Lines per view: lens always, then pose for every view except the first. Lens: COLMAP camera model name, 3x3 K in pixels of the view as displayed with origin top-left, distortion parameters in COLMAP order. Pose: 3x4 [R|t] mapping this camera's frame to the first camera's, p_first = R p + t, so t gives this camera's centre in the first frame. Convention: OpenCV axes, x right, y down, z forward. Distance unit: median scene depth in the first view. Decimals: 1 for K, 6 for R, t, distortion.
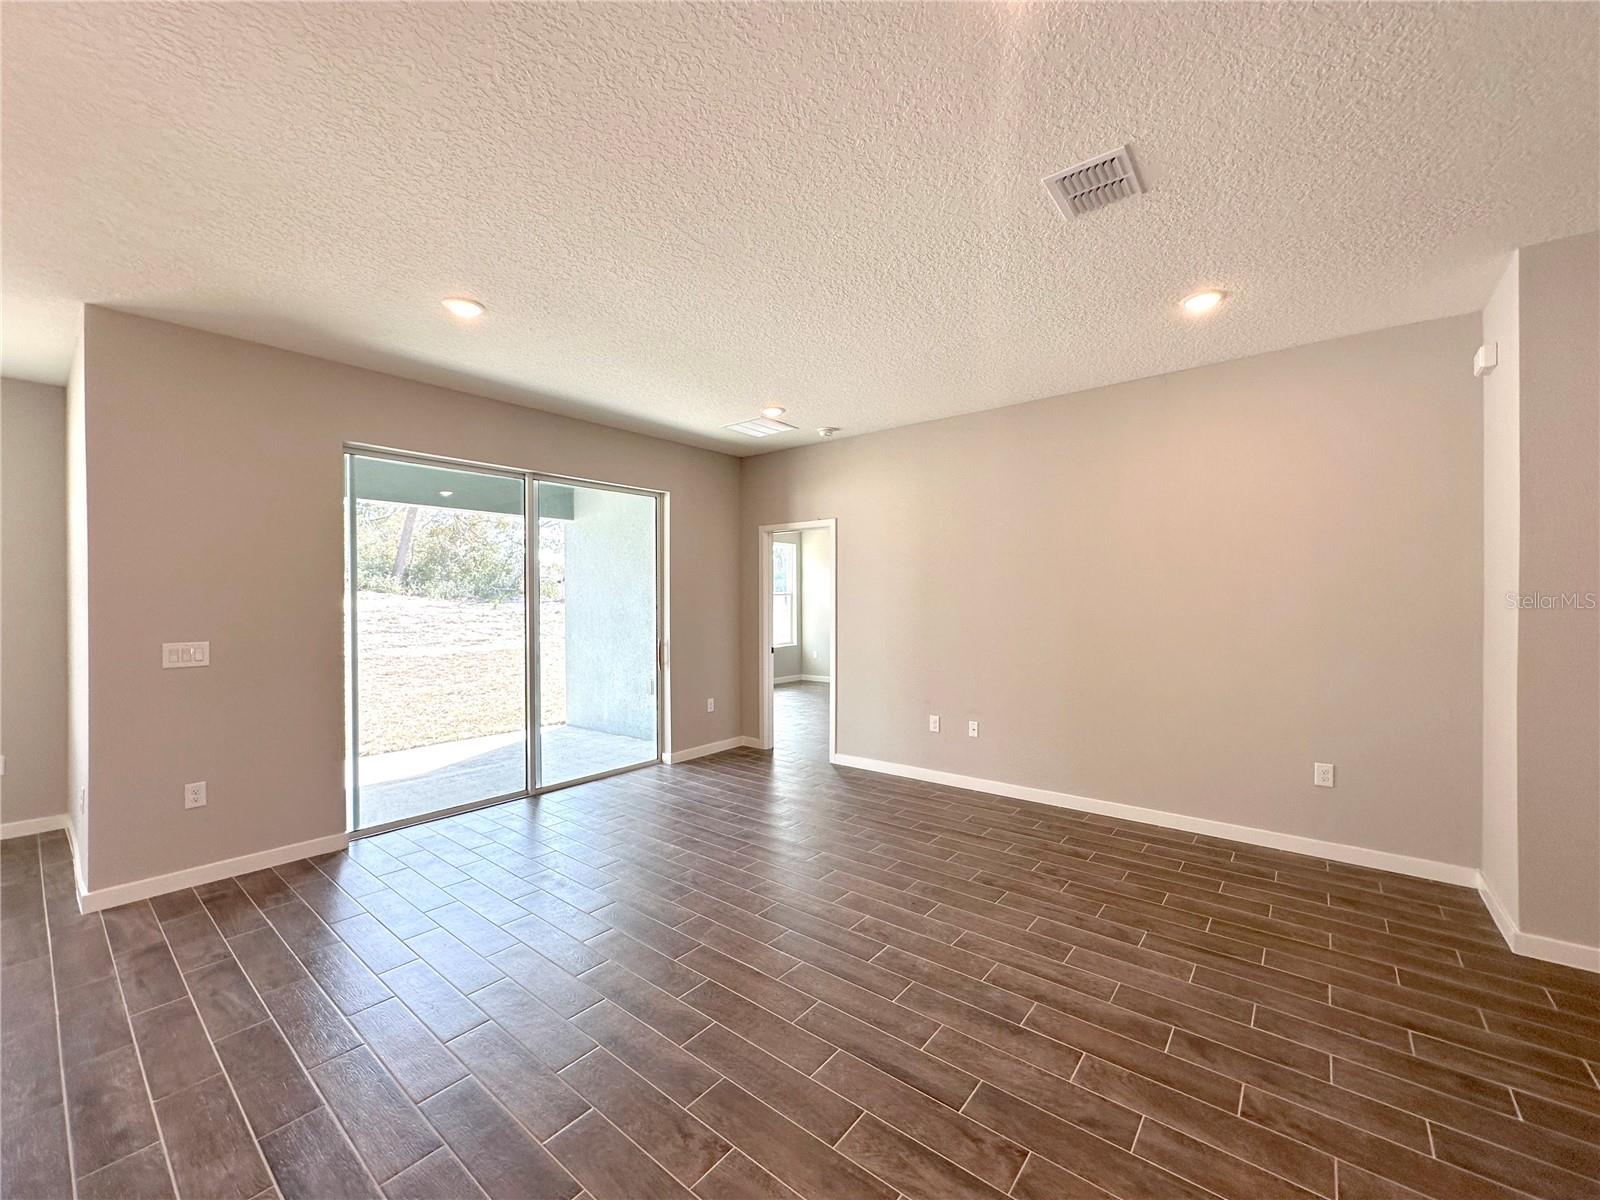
lens RADIAL K [[639.8, 0, 800.0], [0, 639.8, 600.0], [0, 0, 1]] dist [0.001548, 0.000102]
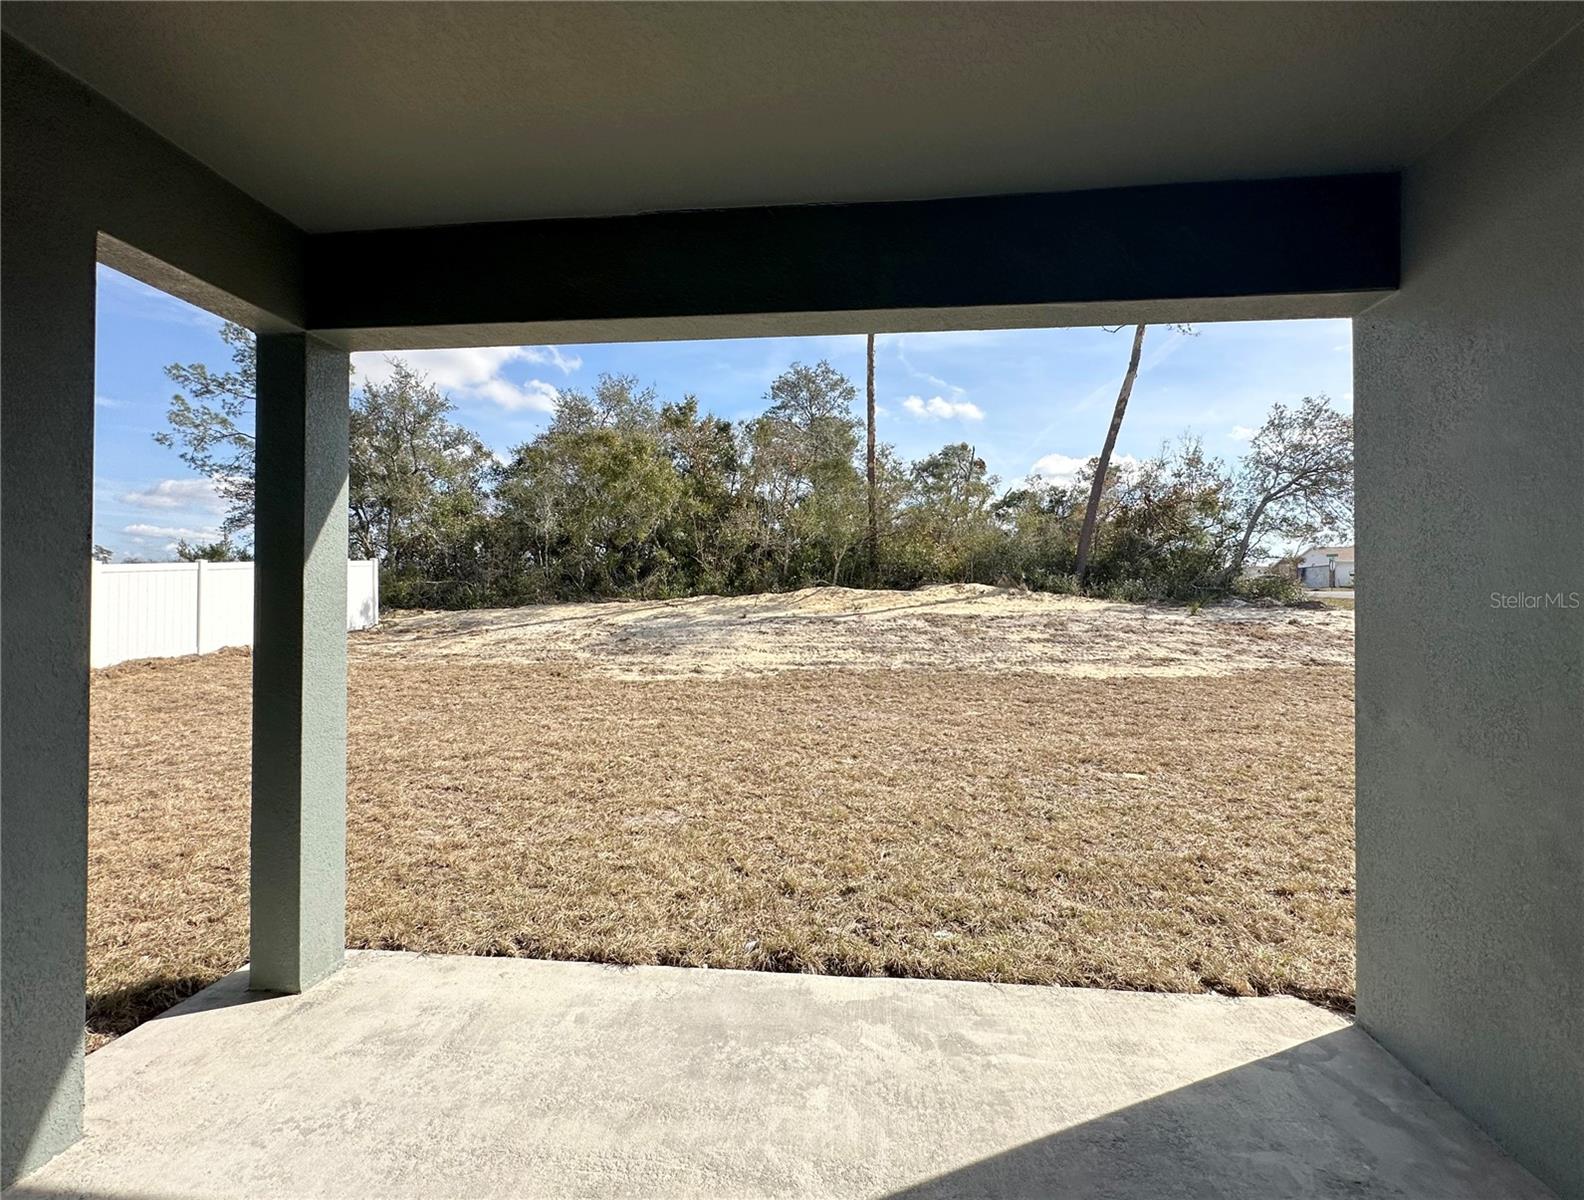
lens RADIAL K [[701.0, 0, 792.0], [0, 701.0, 600.0], [0, 0, 1]] dist [-0.001647, -0.000159]
pose [[0.557835, 0.001512, -0.829951, -0.070912], [-0.005999, 0.999980, -0.002210, 0.001643], [0.829930, 0.006212, 0.557832, 0.177714]]
